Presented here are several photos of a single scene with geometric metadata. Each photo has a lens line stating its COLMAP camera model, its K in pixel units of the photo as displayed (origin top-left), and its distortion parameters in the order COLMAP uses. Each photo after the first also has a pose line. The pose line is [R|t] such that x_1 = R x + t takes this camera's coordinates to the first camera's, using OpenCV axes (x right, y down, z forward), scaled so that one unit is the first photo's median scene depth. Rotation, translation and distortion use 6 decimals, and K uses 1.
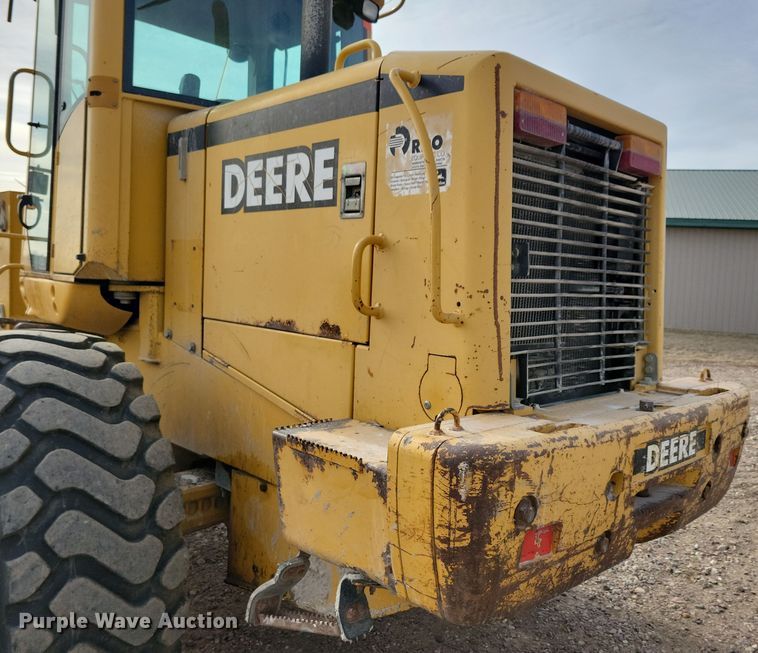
lens RADIAL K [[660.1, 0, 453.1], [0, 660.1, 327.1], [0, 0, 1]] dist [0.035127, -0.000604]
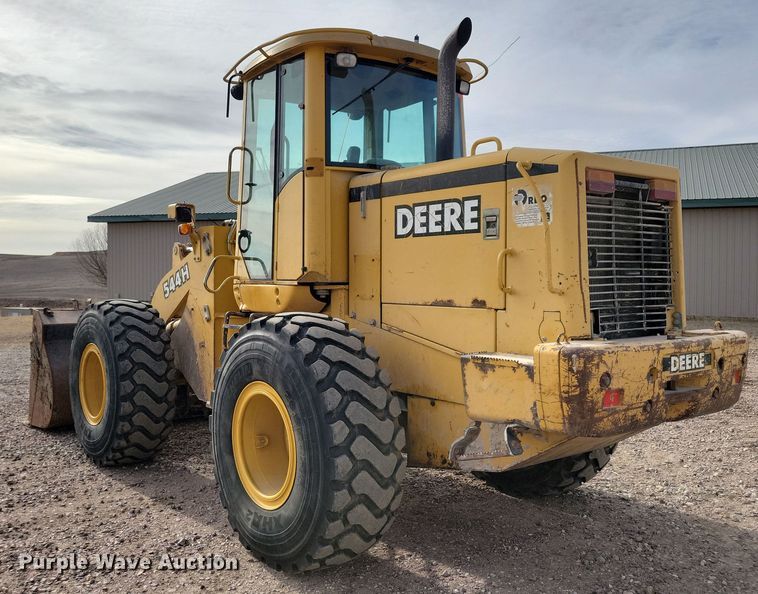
lens RADIAL K [[719.6, 0, 379.0], [0, 719.6, 297.0], [0, 0, 1]] dist [0.057269, -0.010889]
pose [[0.988530, -0.042905, -0.144802, -0.167555], [0.036374, 0.998211, -0.047448, 0.067331], [0.146579, 0.041637, 0.988322, -0.903493]]
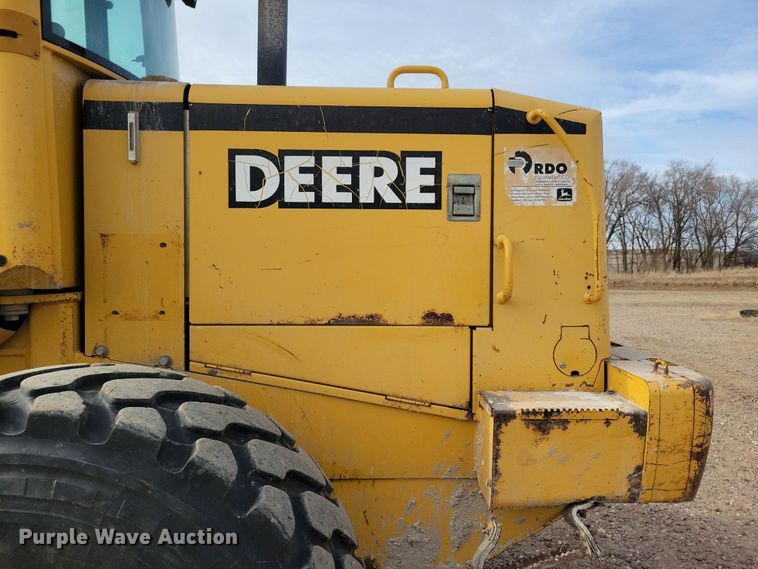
lens RADIAL K [[561.0, 0, 391.8], [0, 561.0, 279.3], [0, 0, 1]] dist [0.036873, -0.004860]
pose [[0.703155, -0.066550, 0.707916, -0.901885], [0.076326, 0.996922, 0.017907, -0.084110], [-0.706928, 0.041441, 0.706070, 0.368591]]
